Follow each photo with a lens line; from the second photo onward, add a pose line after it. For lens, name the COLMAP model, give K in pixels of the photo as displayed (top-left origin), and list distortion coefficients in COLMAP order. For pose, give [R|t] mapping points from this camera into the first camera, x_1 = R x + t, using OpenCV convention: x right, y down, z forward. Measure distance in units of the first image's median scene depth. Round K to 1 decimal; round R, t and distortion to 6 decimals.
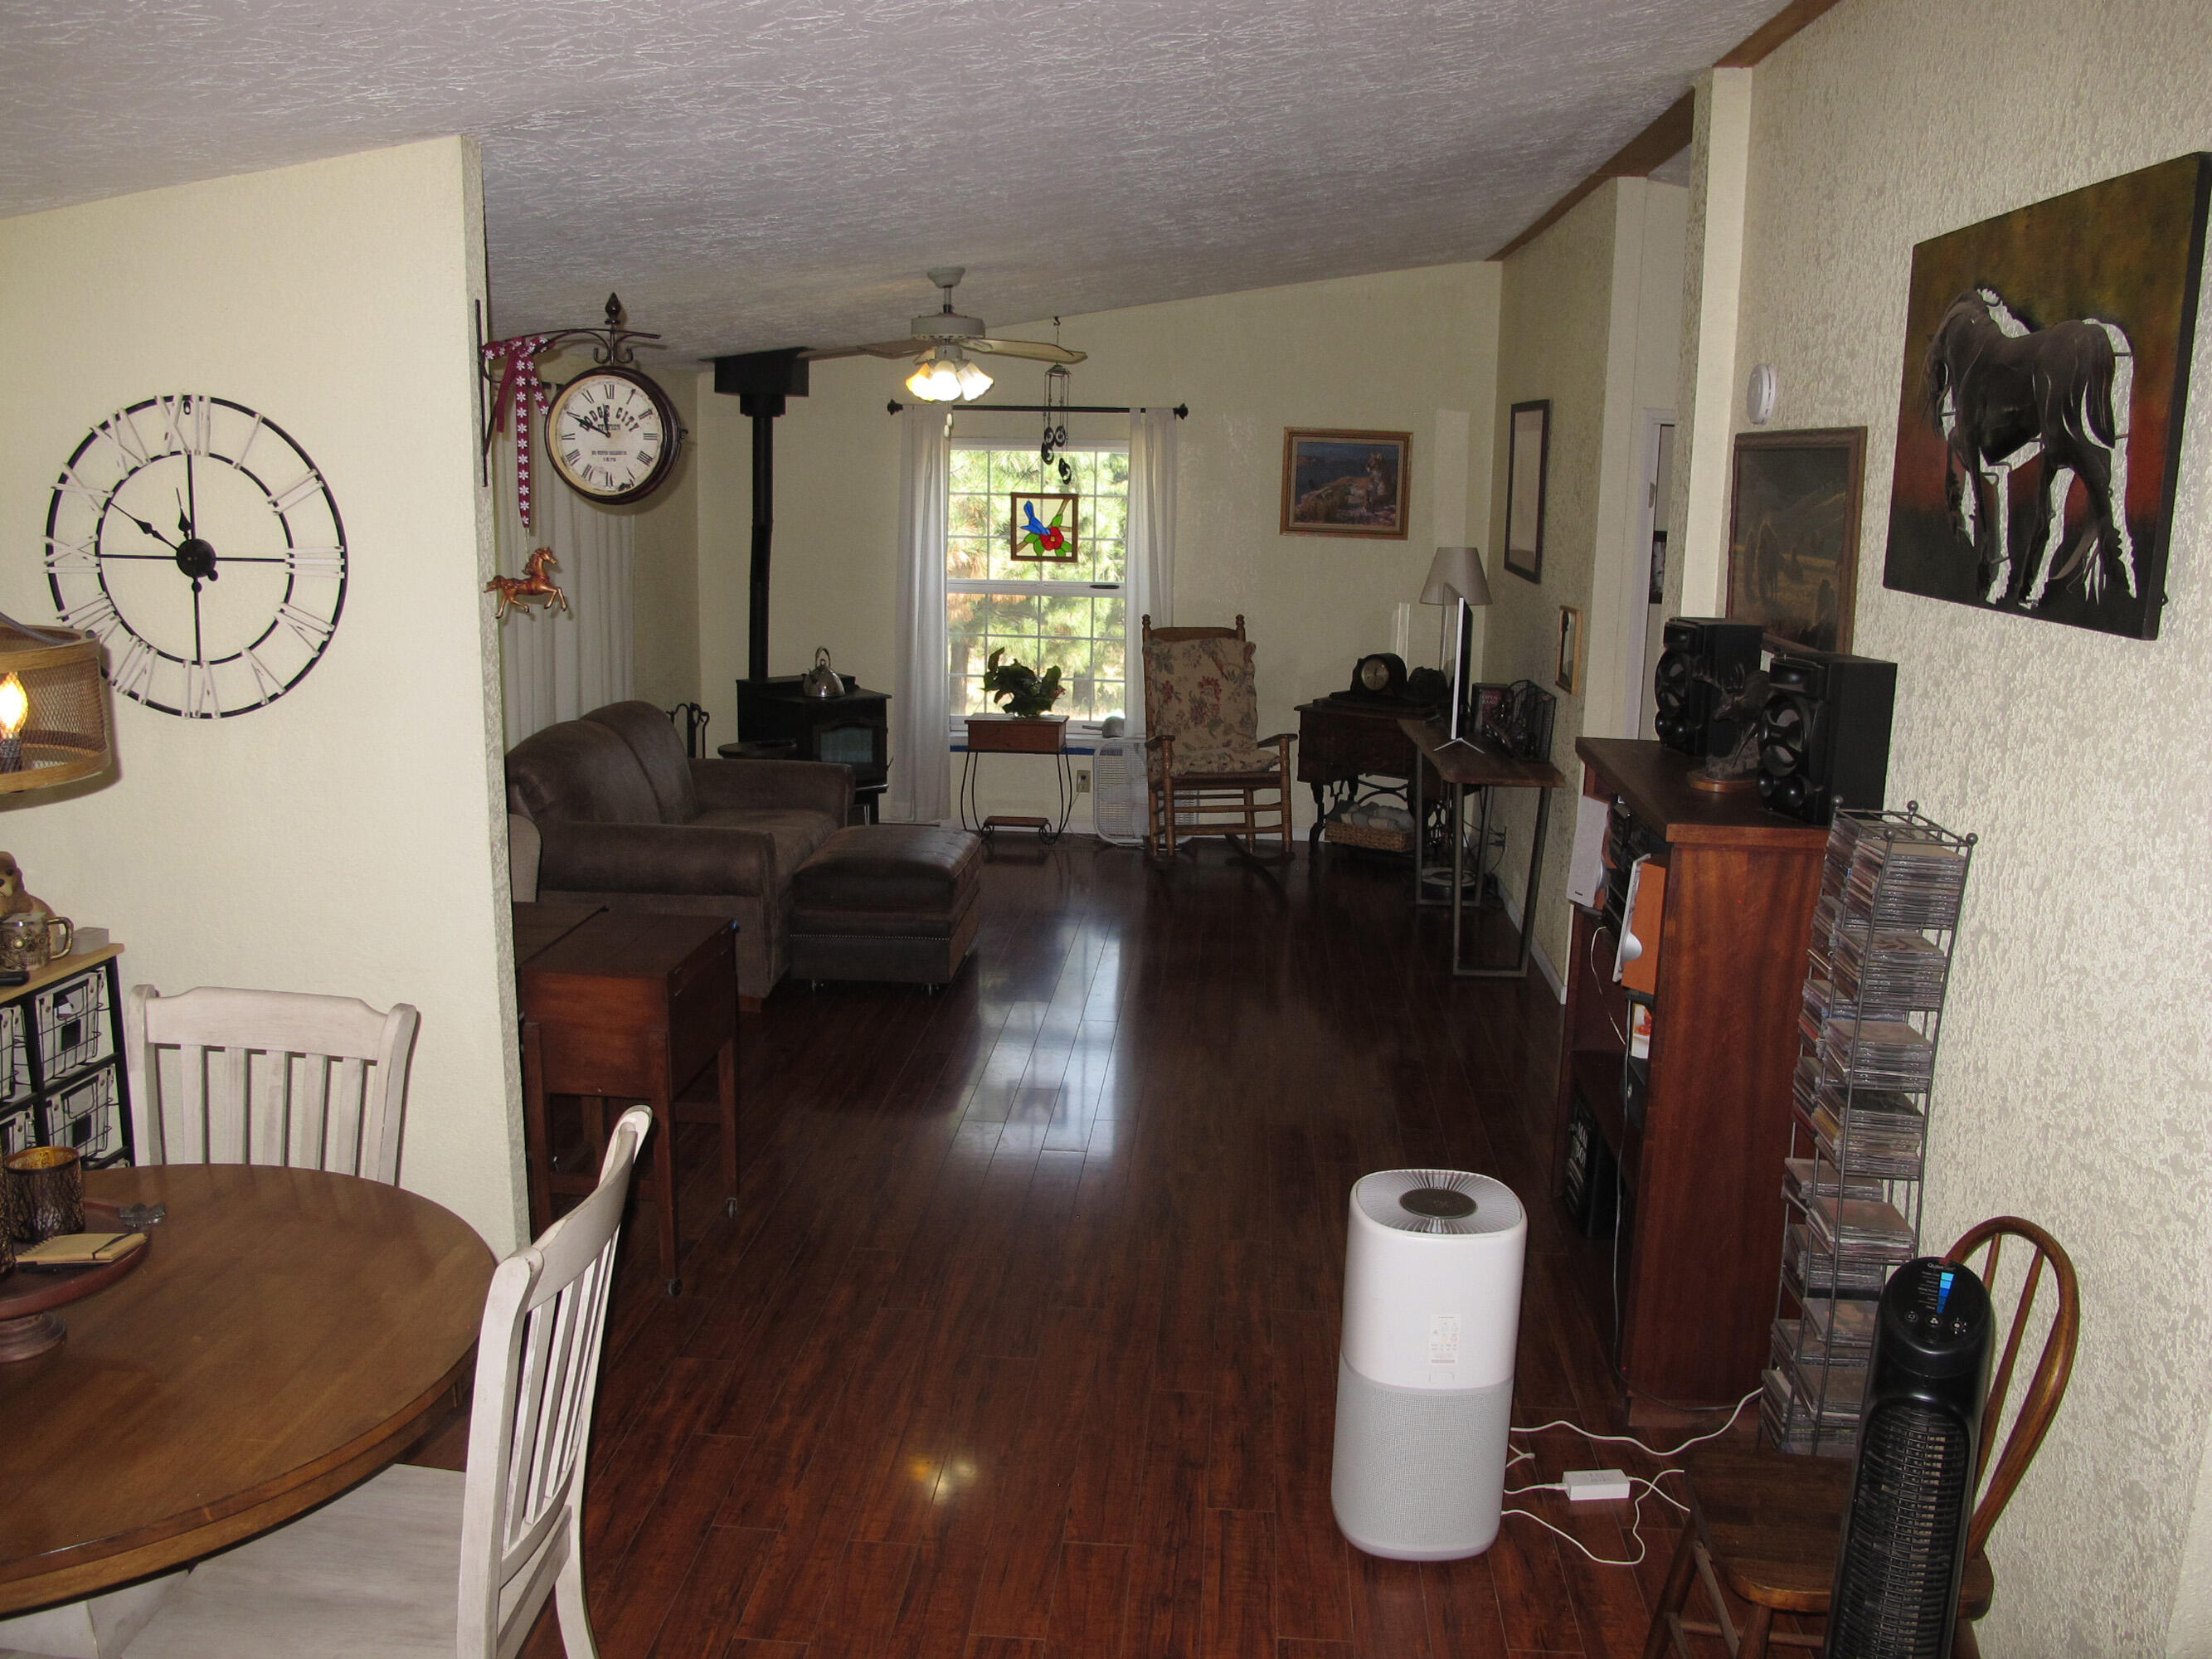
lens RADIAL K [[1958.8, 0, 1104.9], [0, 1958.8, 830.5], [0, 0, 1]] dist [-0.014727, -0.000793]
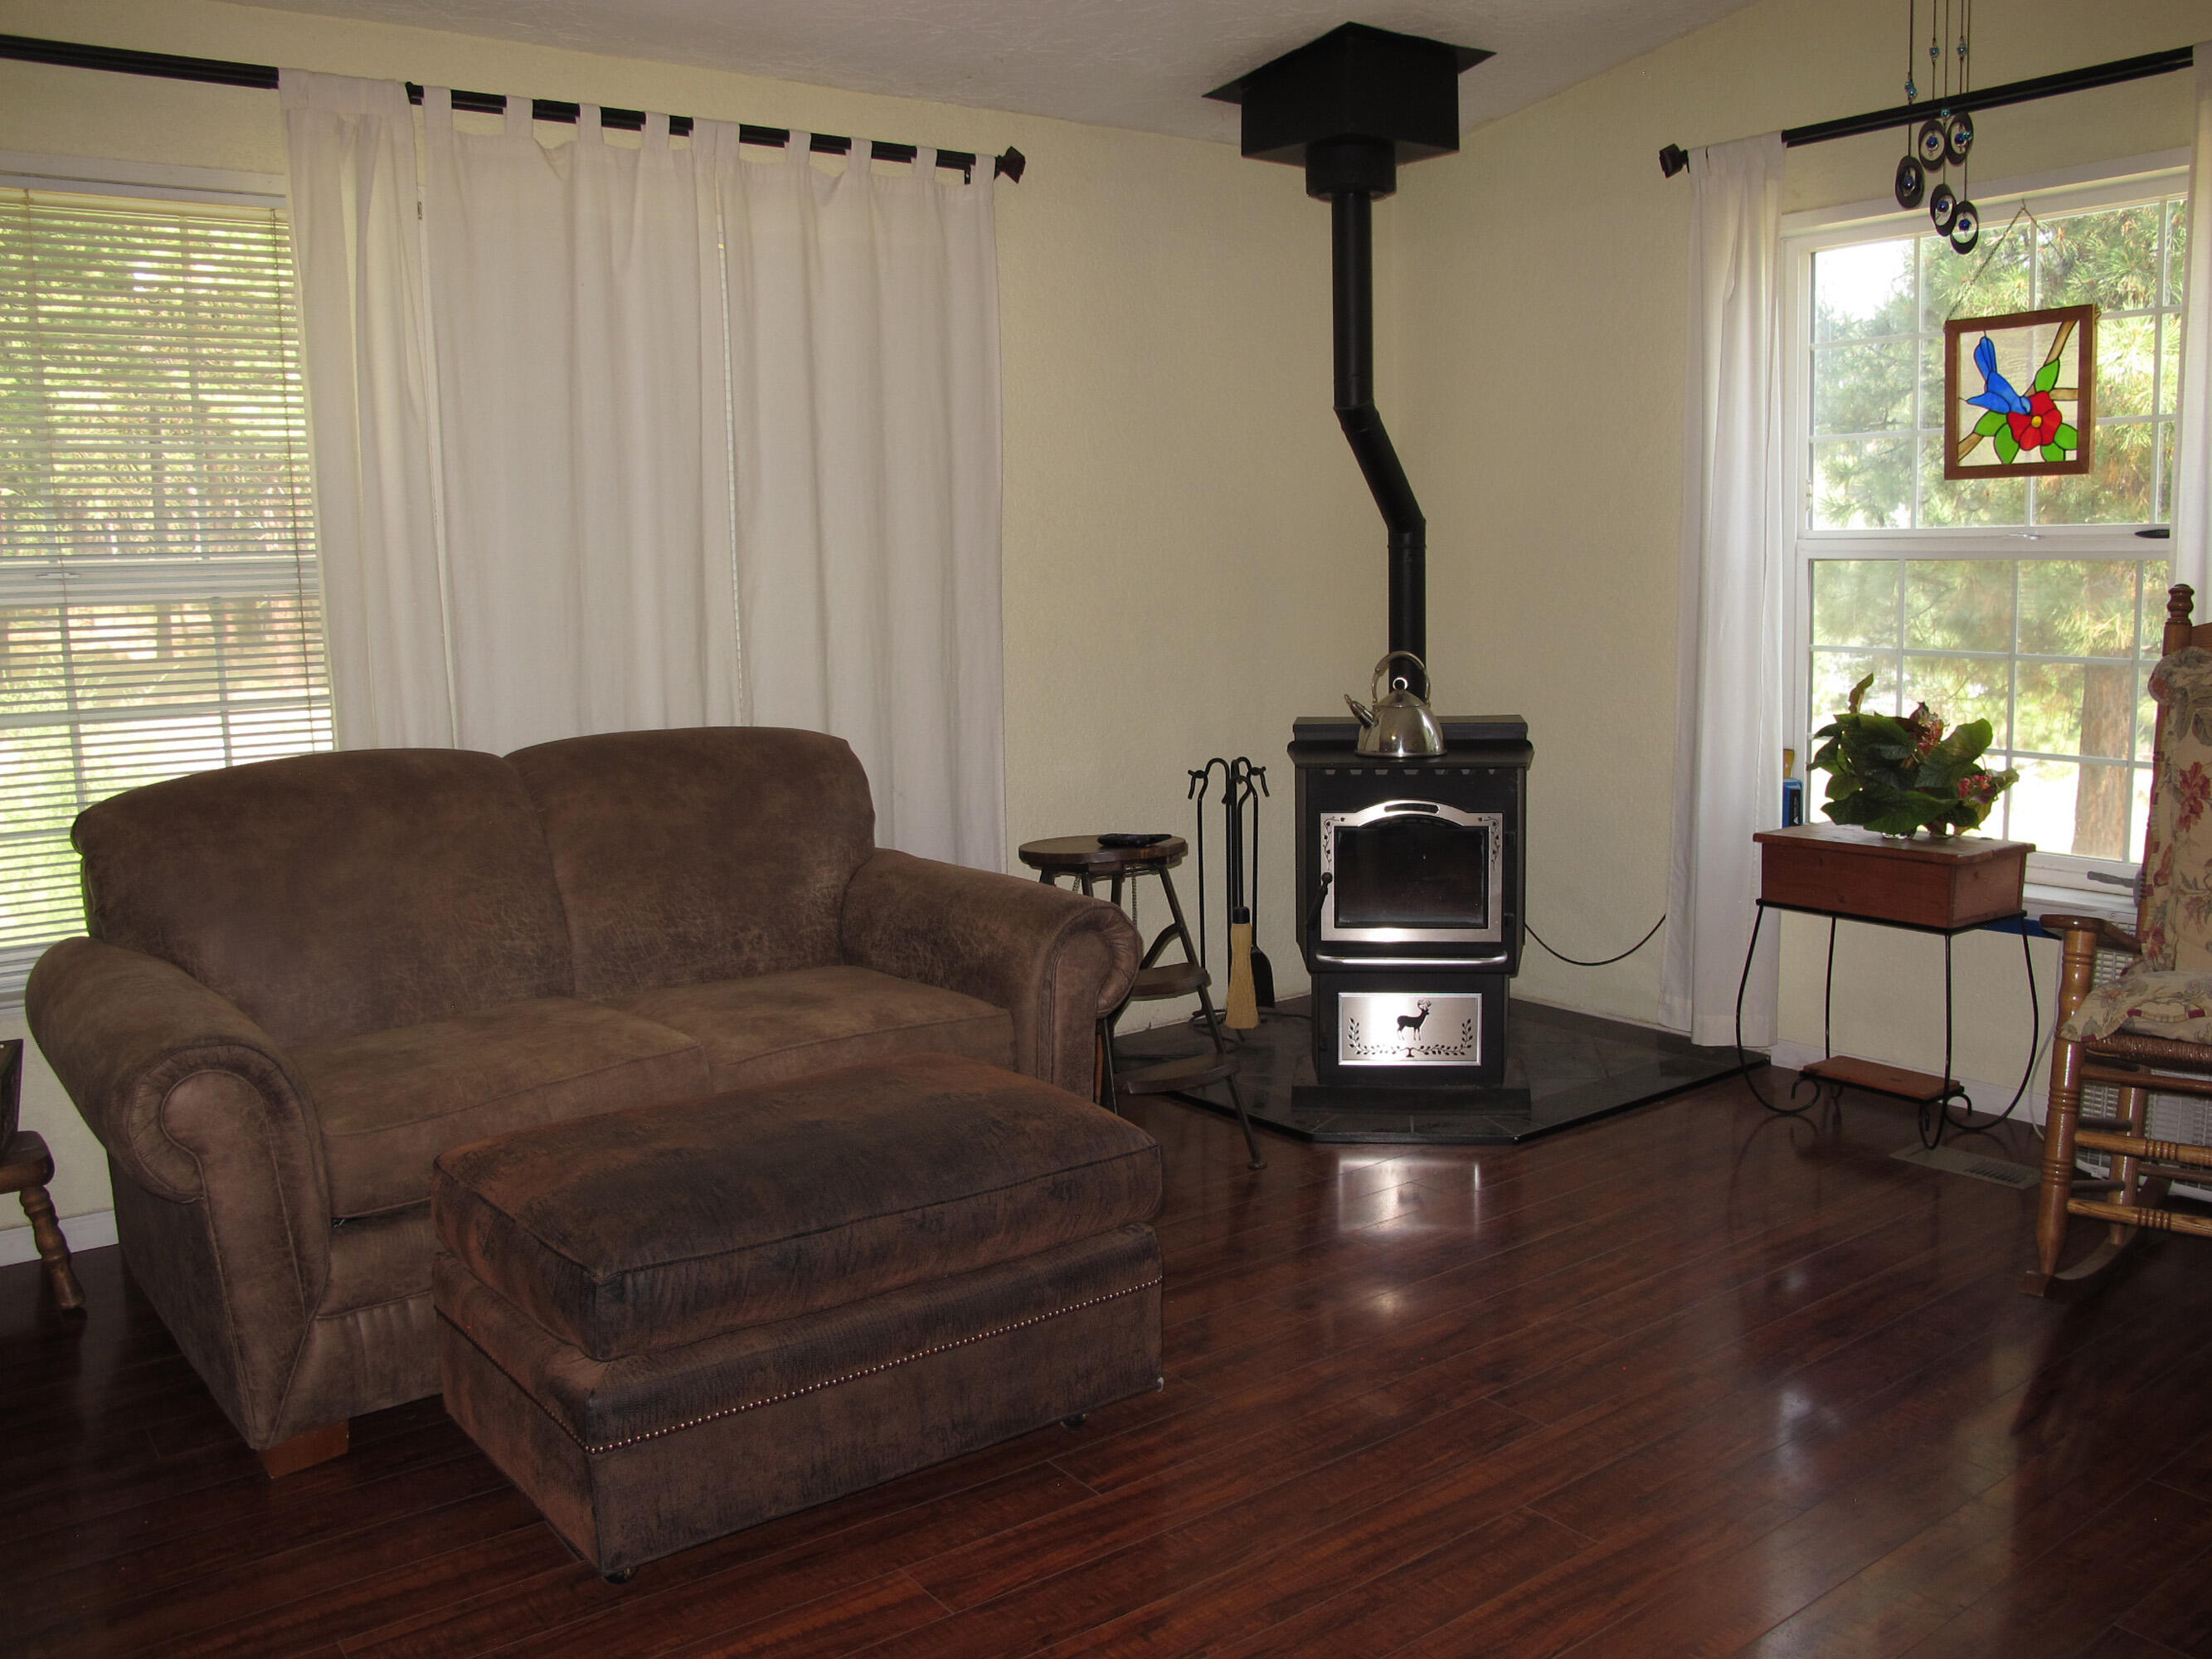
lens RADIAL K [[1958.8, 0, 1107.3], [0, 1958.8, 823.4], [0, 0, 1]] dist [-0.014727, -0.000793]
pose [[0.689891, 0.070574, -0.720465, 0.143660], [-0.100443, 0.994942, 0.001281, -0.043502], [0.716911, 0.071482, 0.693490, 0.573103]]
